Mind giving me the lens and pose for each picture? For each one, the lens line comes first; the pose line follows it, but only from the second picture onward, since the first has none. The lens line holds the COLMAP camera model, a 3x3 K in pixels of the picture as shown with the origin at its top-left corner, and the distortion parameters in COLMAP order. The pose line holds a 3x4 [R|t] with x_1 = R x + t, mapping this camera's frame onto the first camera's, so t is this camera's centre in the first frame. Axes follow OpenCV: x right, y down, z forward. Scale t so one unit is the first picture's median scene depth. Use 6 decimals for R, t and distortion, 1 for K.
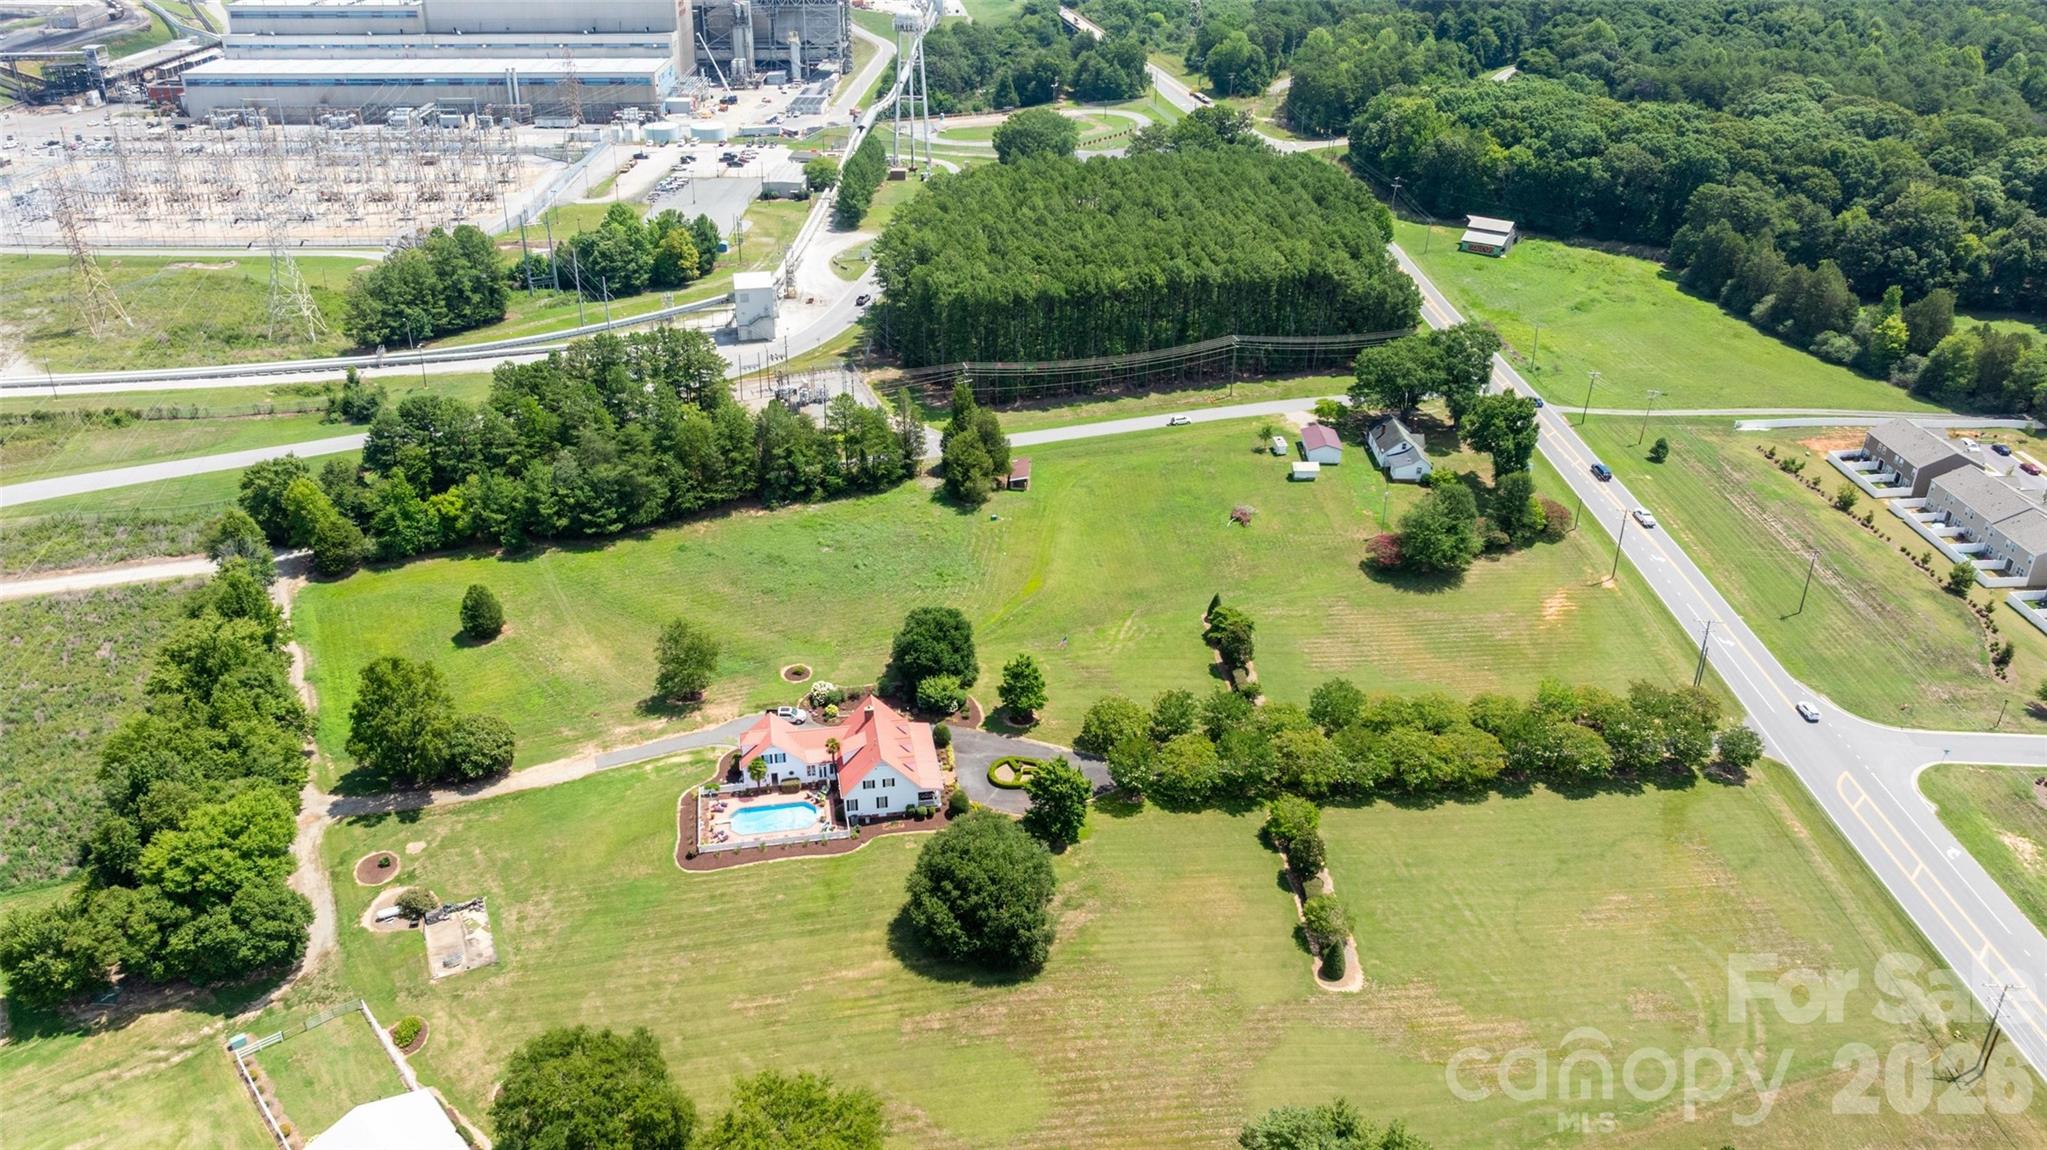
lens RADIAL K [[1493.7, 0, 984.1], [0, 1493.7, 575.2], [0, 0, 1]] dist [-0.032860, 0.048820]
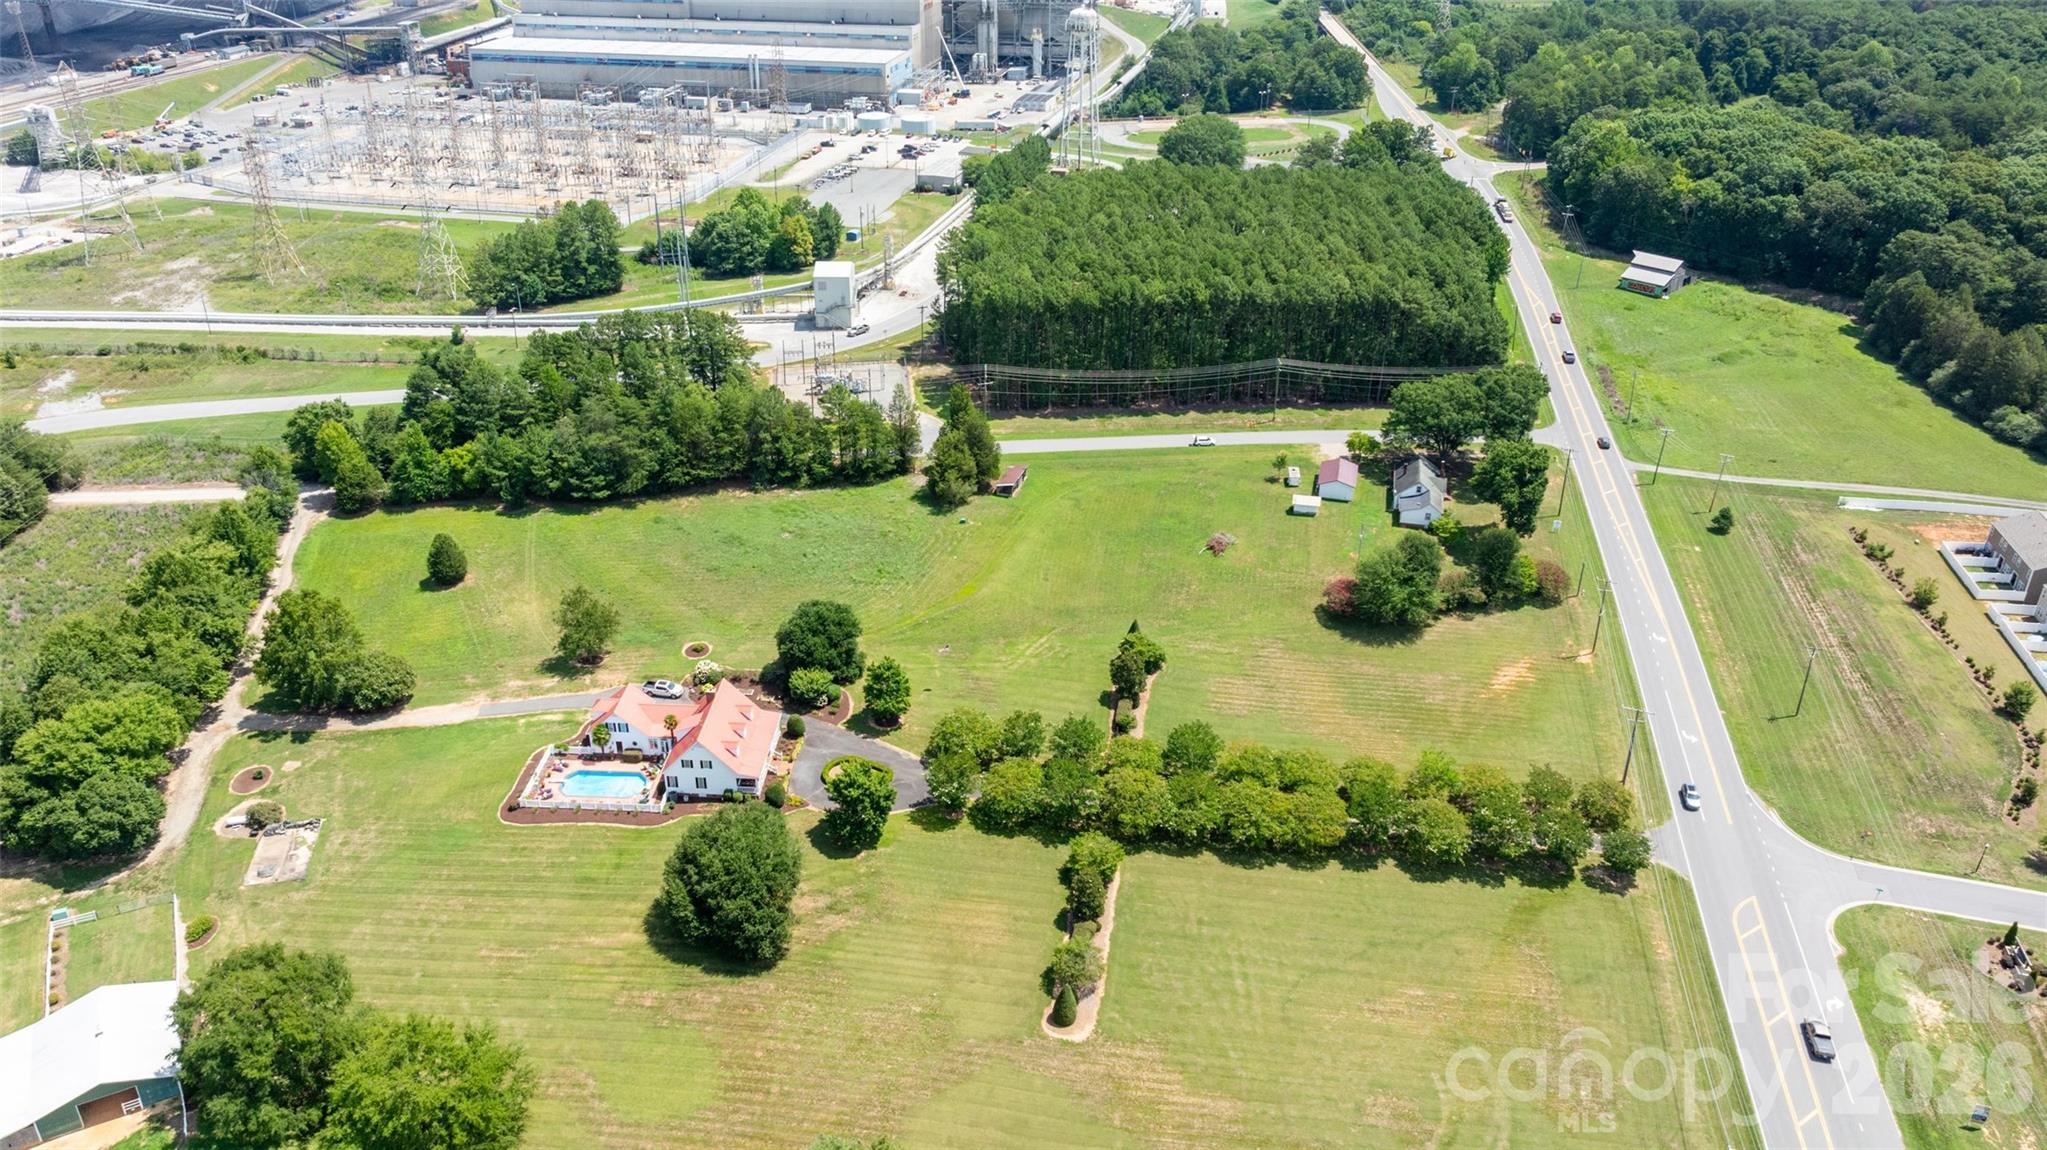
lens RADIAL K [[1493.7, 0, 984.1], [0, 1493.7, 575.2], [0, 0, 1]] dist [-0.032860, 0.048820]
pose [[0.973348, 0.106256, -0.203234, 0.217850], [-0.105996, 0.994292, 0.012198, -0.015511], [0.203370, 0.009669, 0.979054, 0.026371]]
